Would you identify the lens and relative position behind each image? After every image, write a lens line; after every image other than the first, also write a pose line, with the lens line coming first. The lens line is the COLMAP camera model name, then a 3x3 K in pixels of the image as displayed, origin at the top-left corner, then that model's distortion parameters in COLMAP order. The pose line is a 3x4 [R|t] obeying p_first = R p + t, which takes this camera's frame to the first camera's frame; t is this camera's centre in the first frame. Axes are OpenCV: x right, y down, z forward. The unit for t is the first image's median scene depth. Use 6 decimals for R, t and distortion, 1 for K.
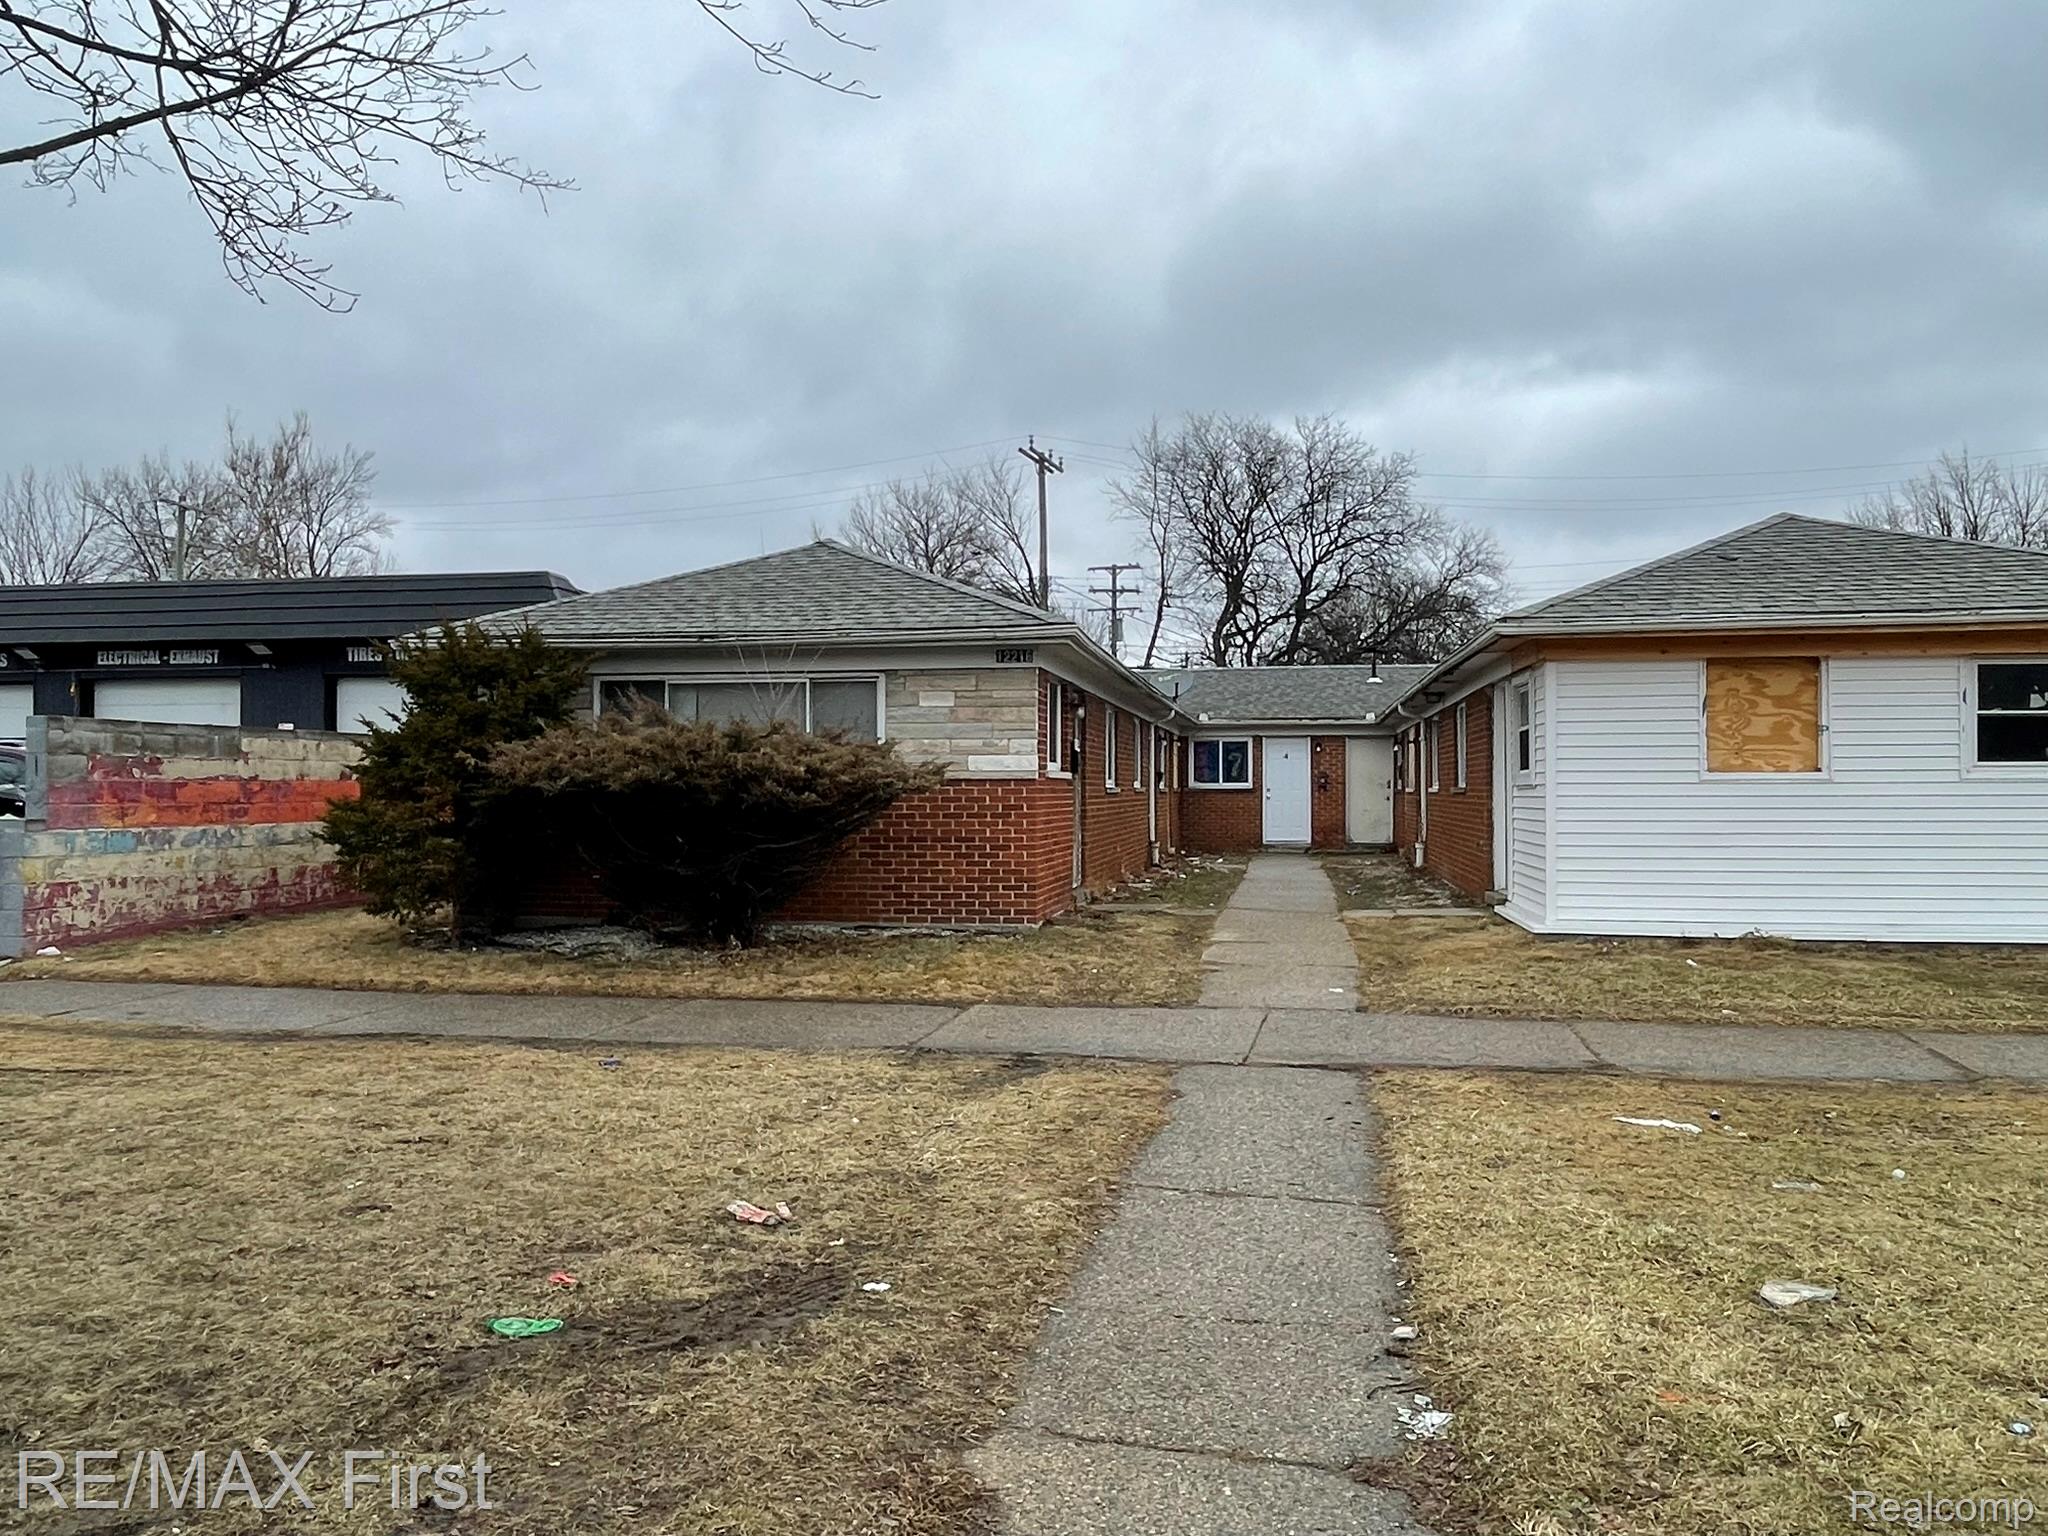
lens RADIAL K [[1508.5, 0, 1040.1], [0, 1508.5, 760.2], [0, 0, 1]] dist [-0.000121, -0.001215]
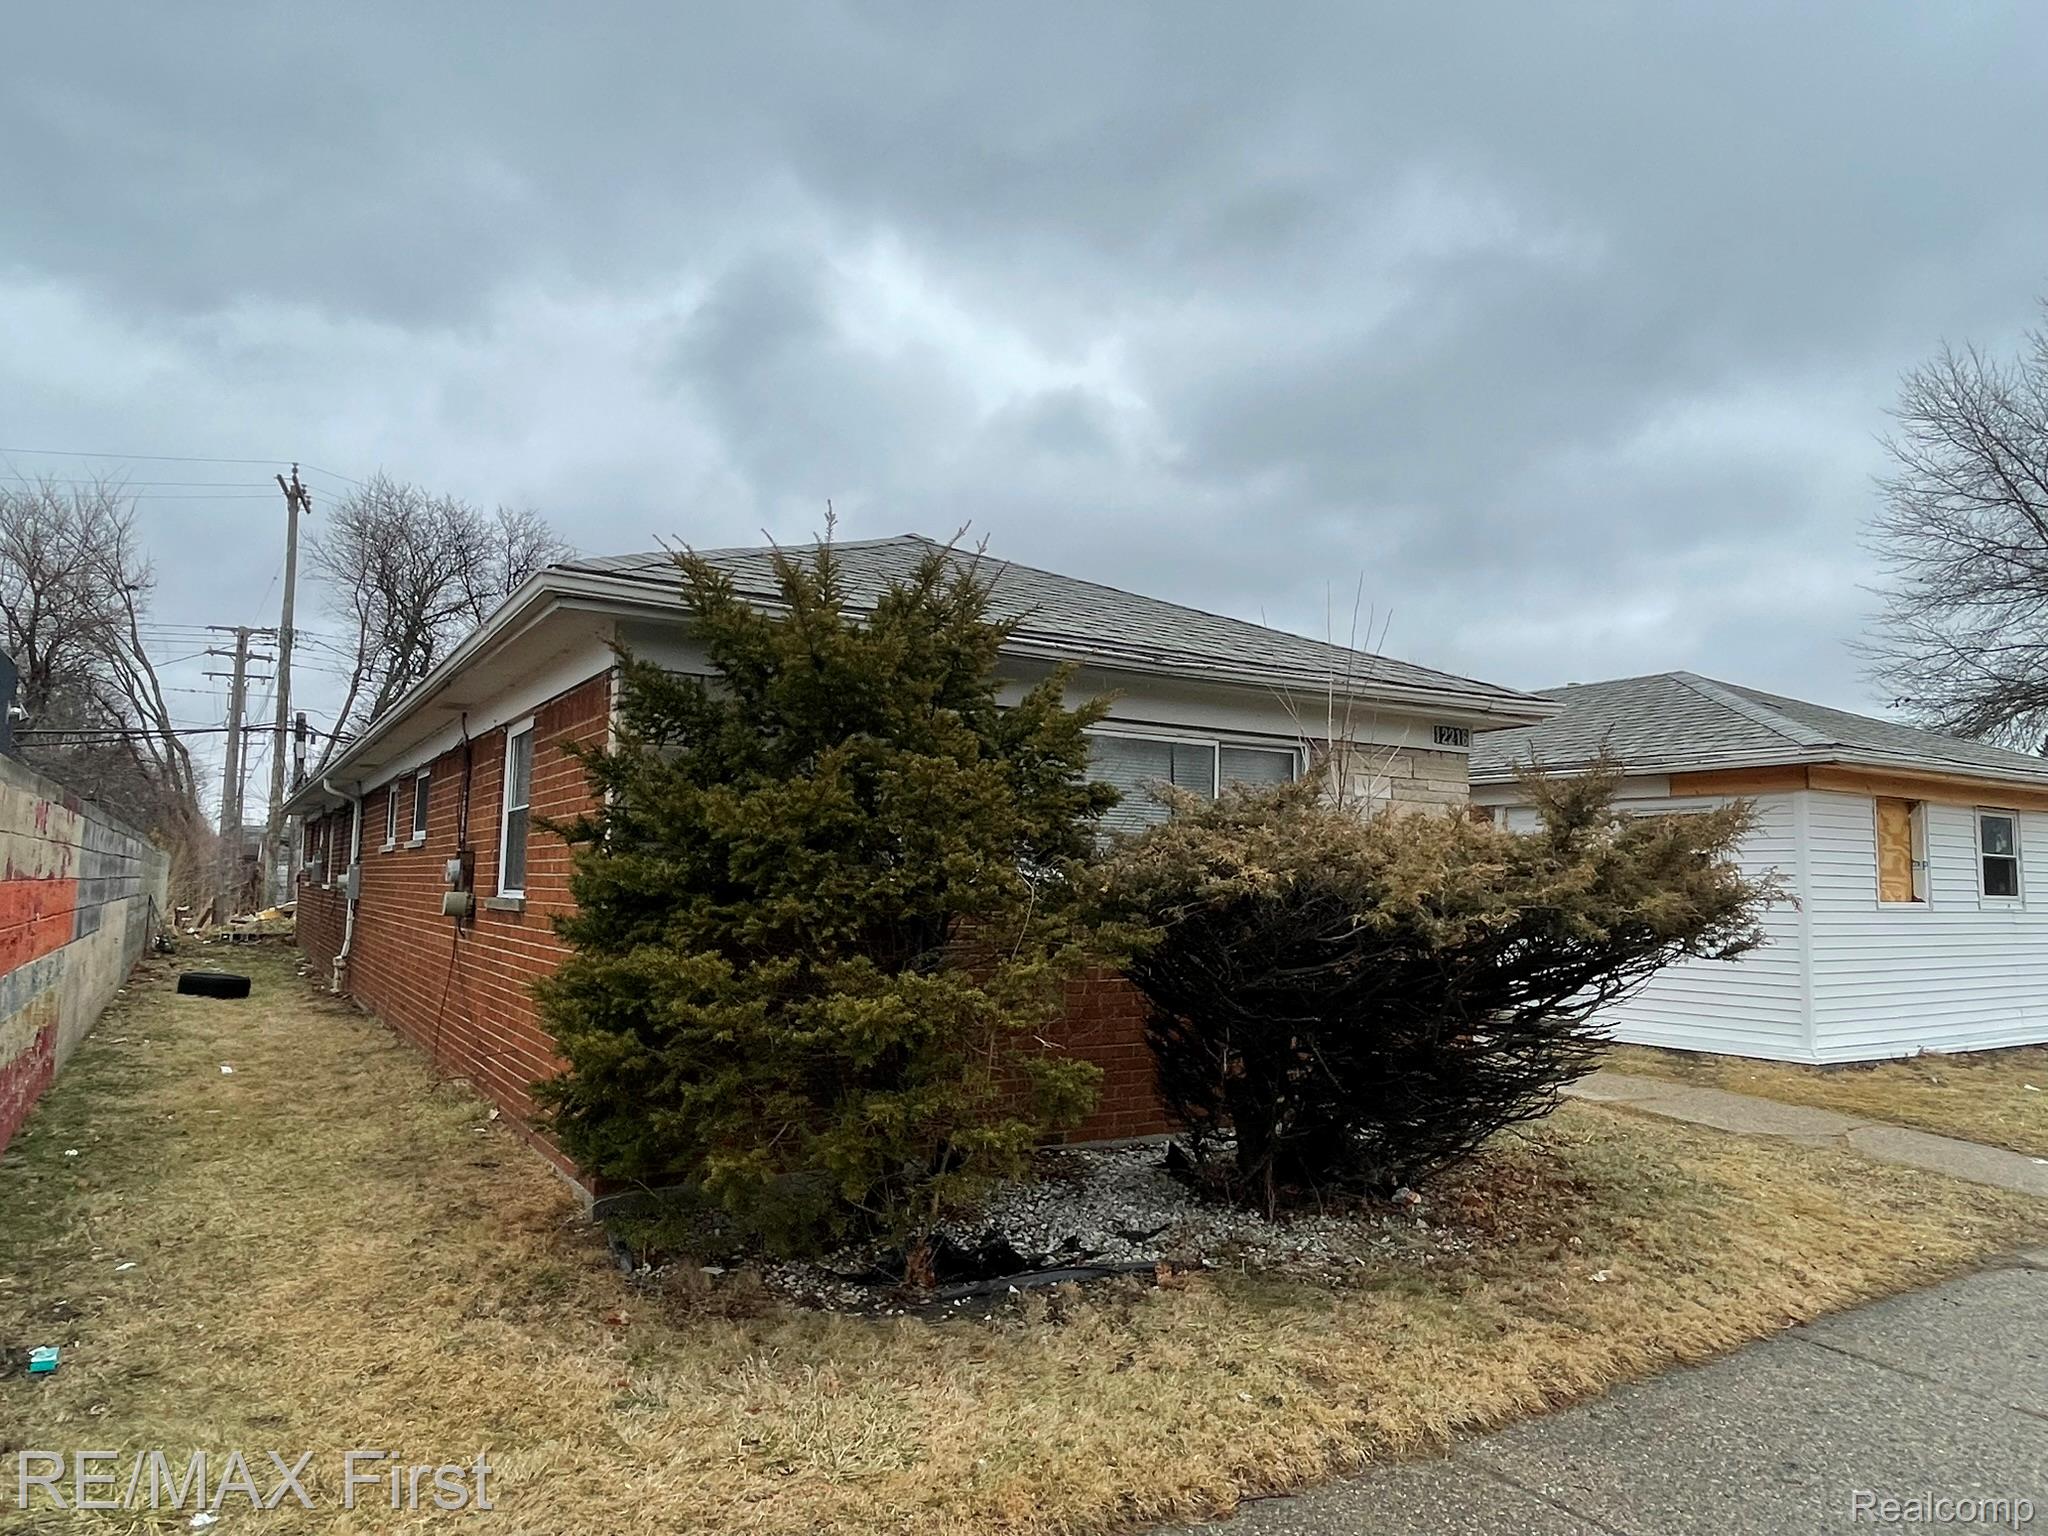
lens RADIAL K [[1296.7, 0, 1034.7], [0, 1296.7, 728.9], [0, 0, 1]] dist [-0.000216, -0.000408]
pose [[0.743544, 0.093060, 0.662180, -0.595909], [-0.028610, 0.993789, -0.107538, 0.001974], [-0.668075, 0.061014, 0.741588, 0.668710]]
